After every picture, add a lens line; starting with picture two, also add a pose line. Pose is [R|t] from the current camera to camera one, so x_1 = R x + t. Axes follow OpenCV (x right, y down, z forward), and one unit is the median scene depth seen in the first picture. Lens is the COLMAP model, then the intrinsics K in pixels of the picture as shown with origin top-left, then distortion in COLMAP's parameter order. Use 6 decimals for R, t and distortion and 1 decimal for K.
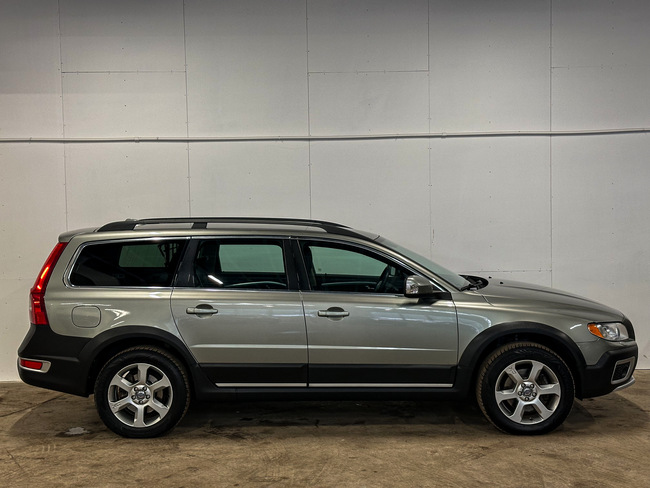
lens RADIAL K [[908.3, 0, 324.9], [0, 908.3, 243.7], [0, 0, 1]] dist [0.136867, 0.000000]
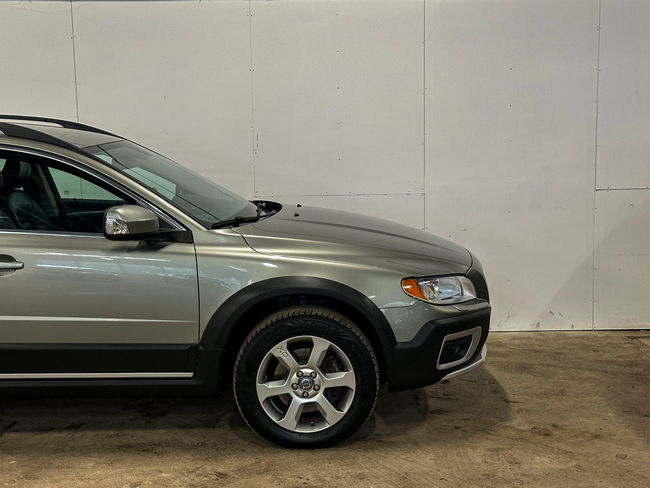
lens RADIAL K [[1043.8, 0, 325.1], [0, 1043.8, 244.4], [0, 0, 1]] dist [0.146658, 0.000000]
pose [[0.999982, 0.002127, 0.005596, 0.229420], [-0.002598, 0.996331, 0.085544, -0.000456], [-0.005393, -0.085557, 0.996319, 0.268763]]
